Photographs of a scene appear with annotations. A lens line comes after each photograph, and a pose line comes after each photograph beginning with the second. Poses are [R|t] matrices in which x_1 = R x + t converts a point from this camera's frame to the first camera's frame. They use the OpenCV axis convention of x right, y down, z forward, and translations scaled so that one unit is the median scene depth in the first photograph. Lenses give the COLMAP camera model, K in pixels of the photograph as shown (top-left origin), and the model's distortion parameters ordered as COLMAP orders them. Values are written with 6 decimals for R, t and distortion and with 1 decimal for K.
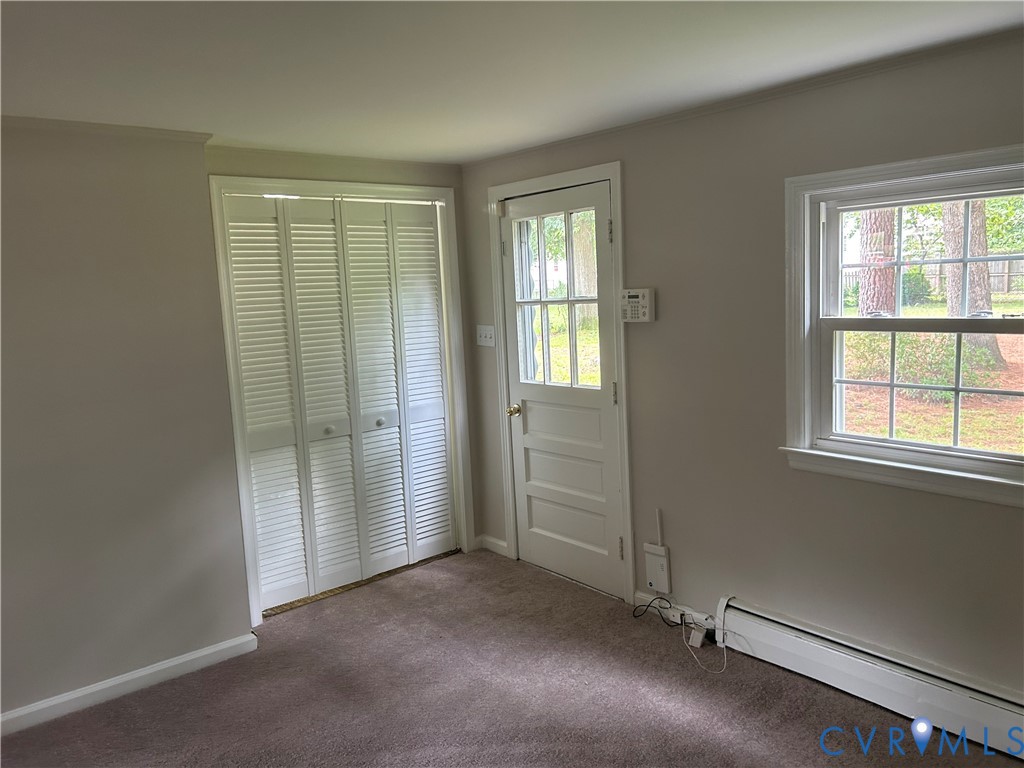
lens RADIAL K [[766.4, 0, 512.0], [0, 766.4, 384.0], [0, 0, 1]] dist [0.054945, -0.061007]
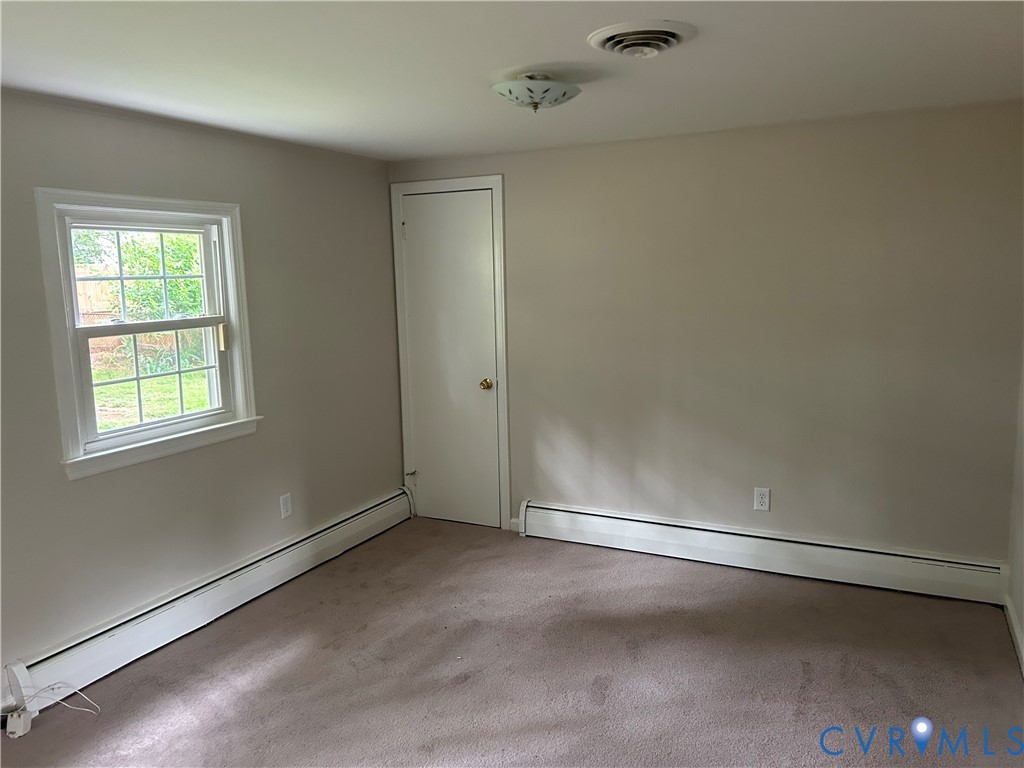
lens RADIAL K [[766.4, 0, 512.0], [0, 766.4, 384.0], [0, 0, 1]] dist [0.054945, -0.061007]
pose [[-0.387710, -0.084629, 0.917888, -0.800986], [0.162007, 0.974020, 0.158236, -0.082341], [-0.907433, 0.210054, -0.363927, 0.866038]]
